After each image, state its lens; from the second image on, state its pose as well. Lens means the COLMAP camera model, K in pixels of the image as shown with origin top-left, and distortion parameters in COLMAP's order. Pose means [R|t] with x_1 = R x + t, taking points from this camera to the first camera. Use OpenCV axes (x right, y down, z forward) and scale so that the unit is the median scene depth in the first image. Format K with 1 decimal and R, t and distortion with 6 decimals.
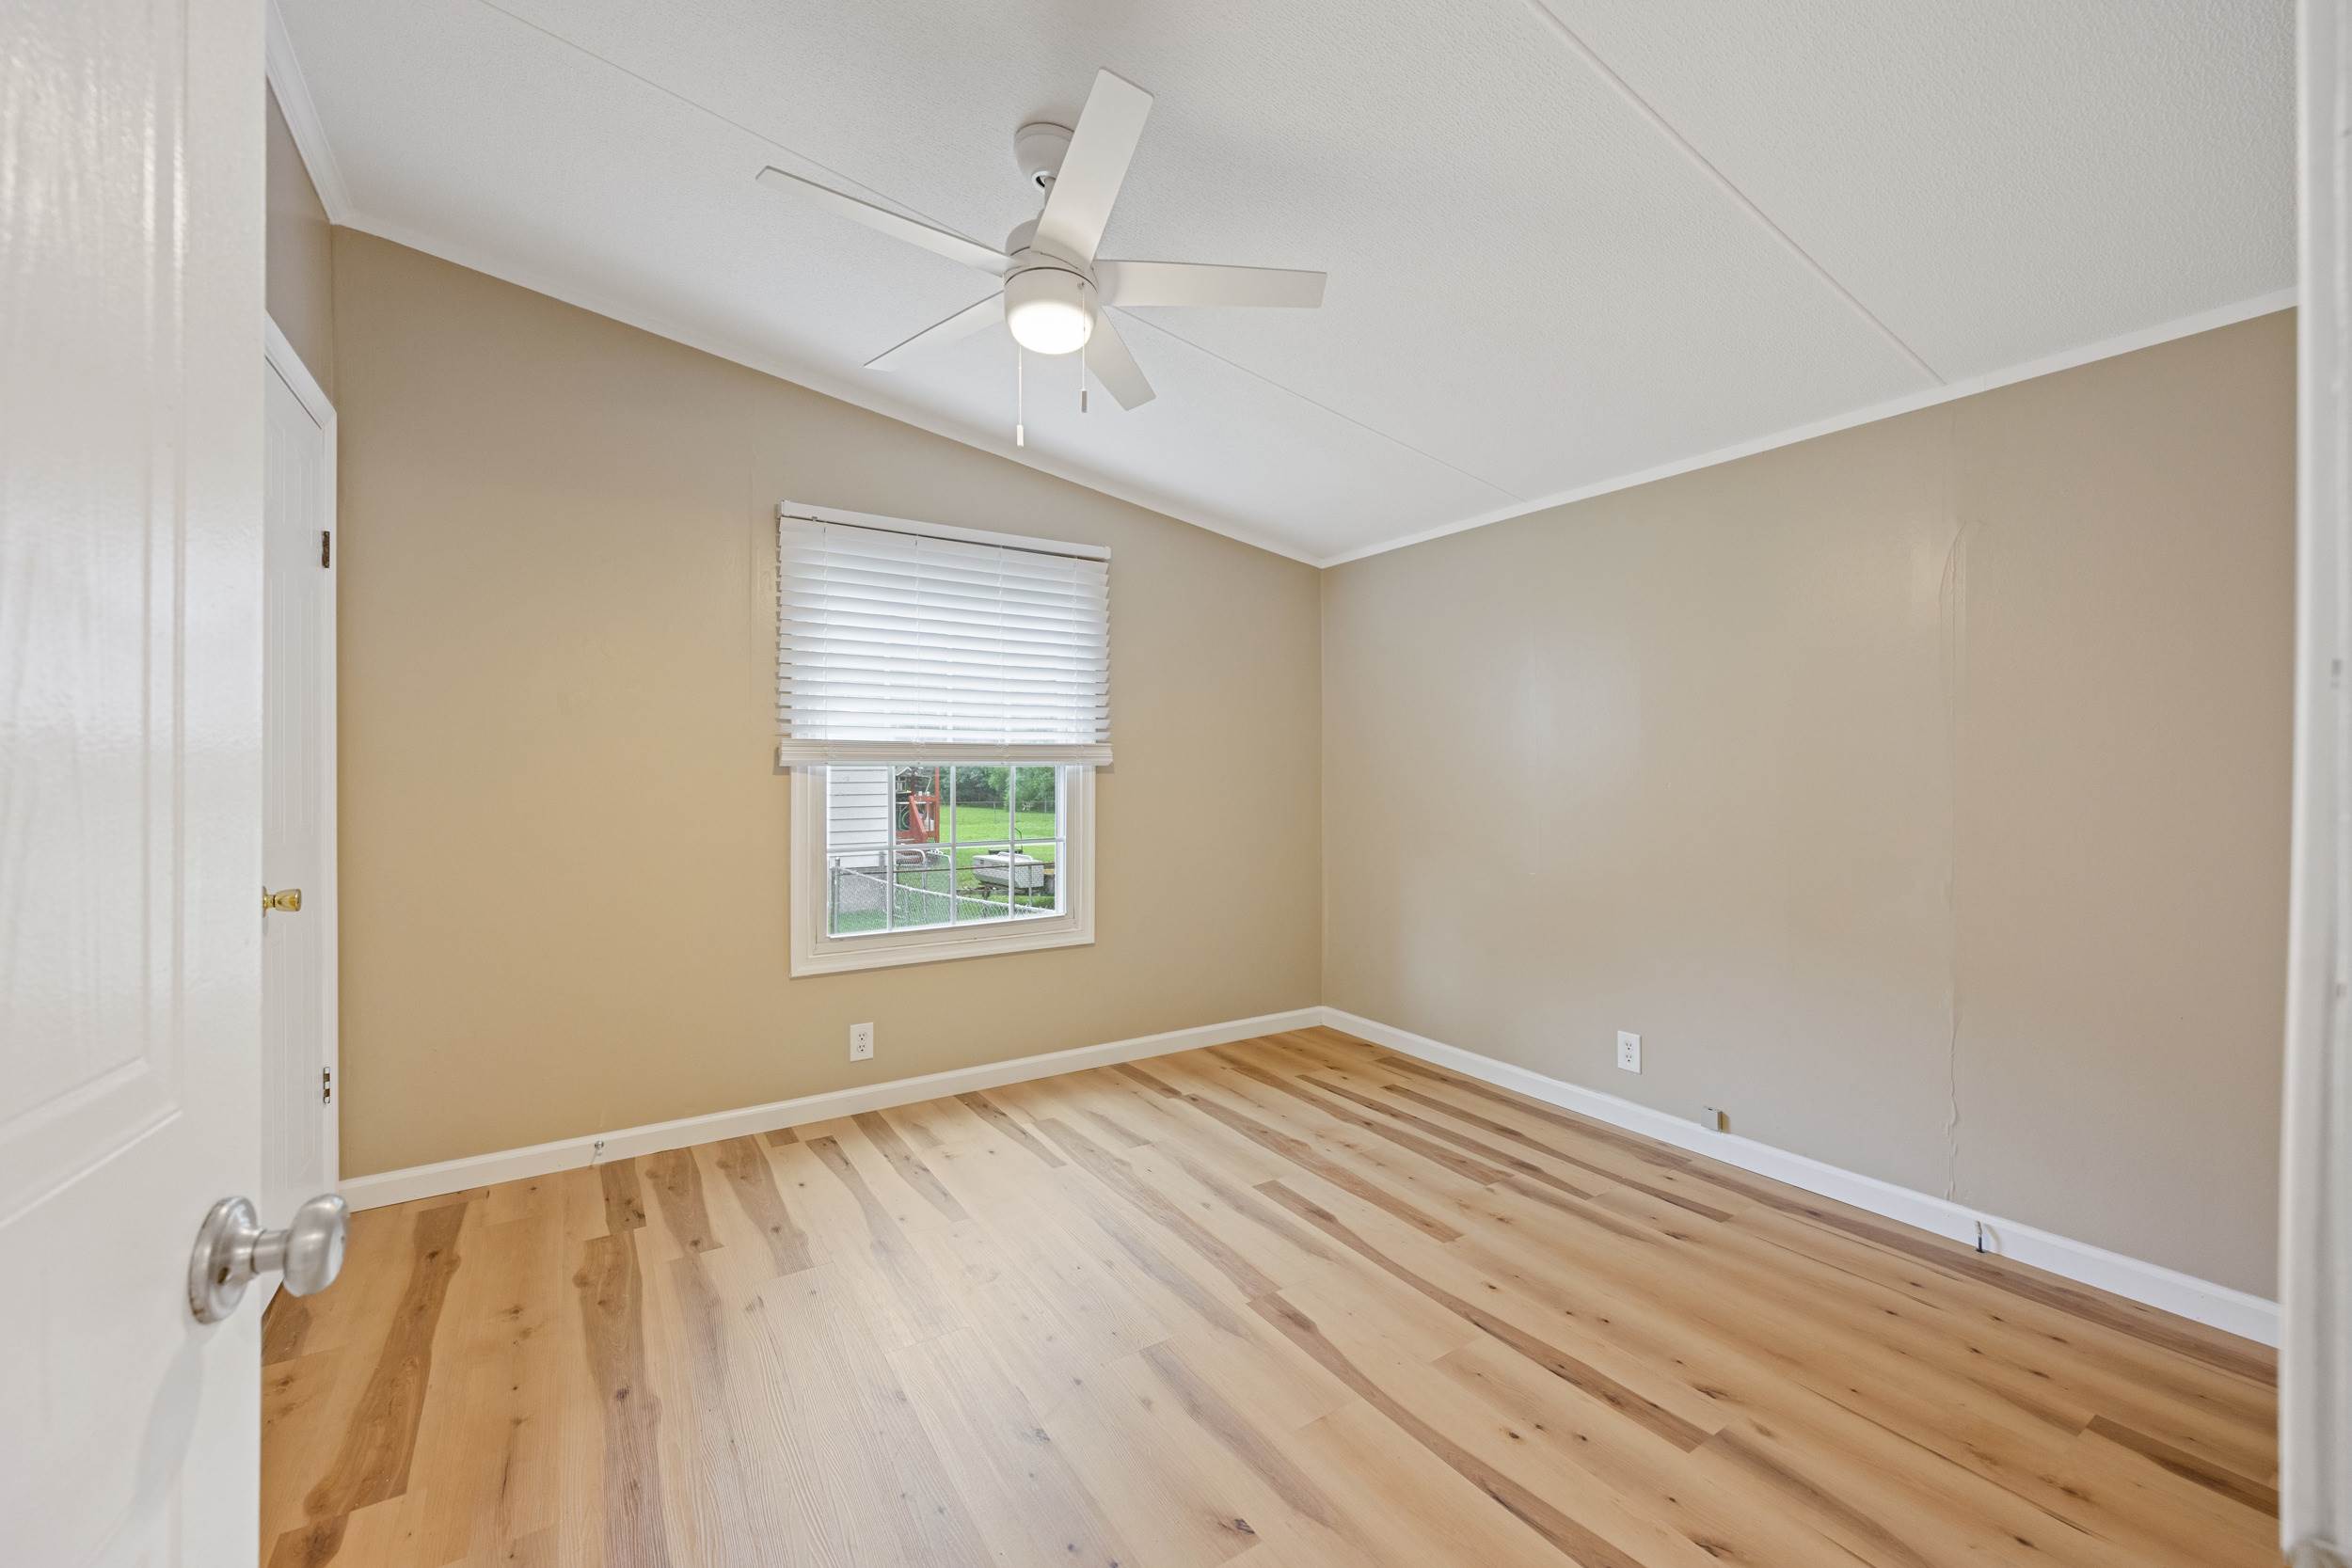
lens RADIAL K [[912.9, 0, 1178.0], [0, 912.9, 768.7], [0, 0, 1]] dist [-0.002211, 0.000329]
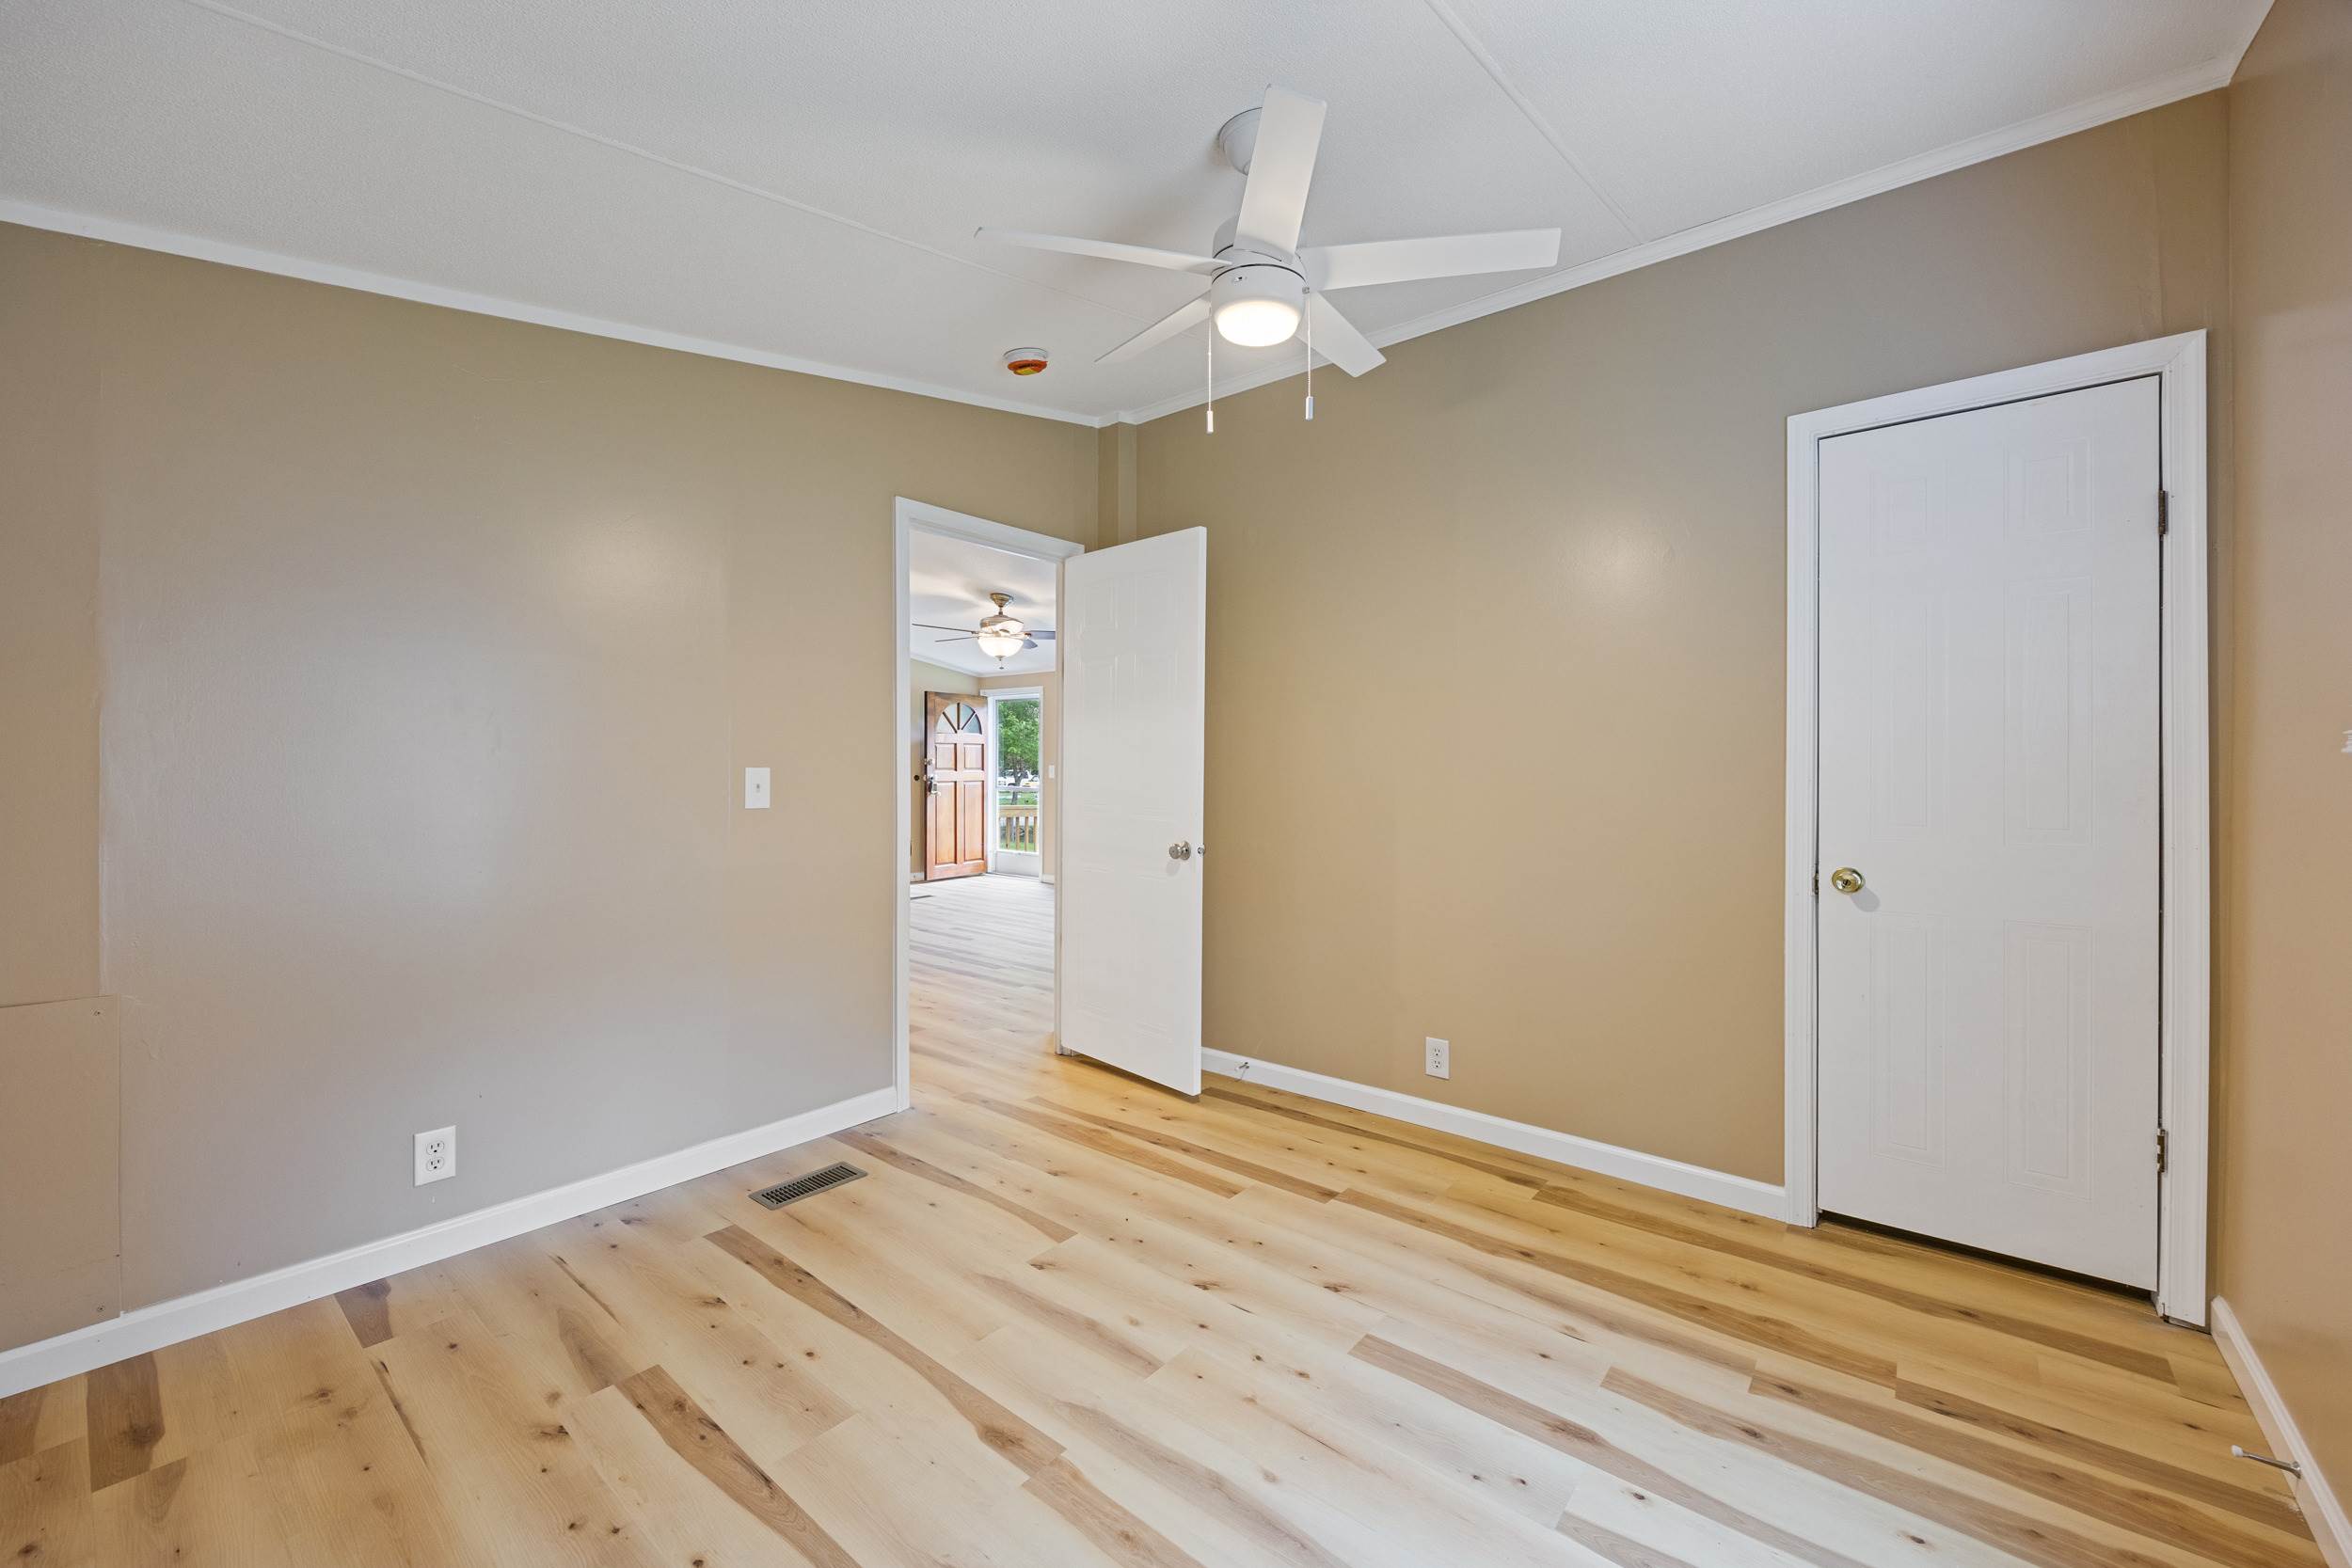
lens RADIAL K [[912.9, 0, 1178.0], [0, 912.9, 768.7], [0, 0, 1]] dist [-0.002211, 0.000329]
pose [[-0.950840, -0.005847, -0.309626, 0.258281], [-0.005099, 0.999982, -0.003222, 0.000028], [0.309639, -0.001485, -0.950853, 1.994908]]
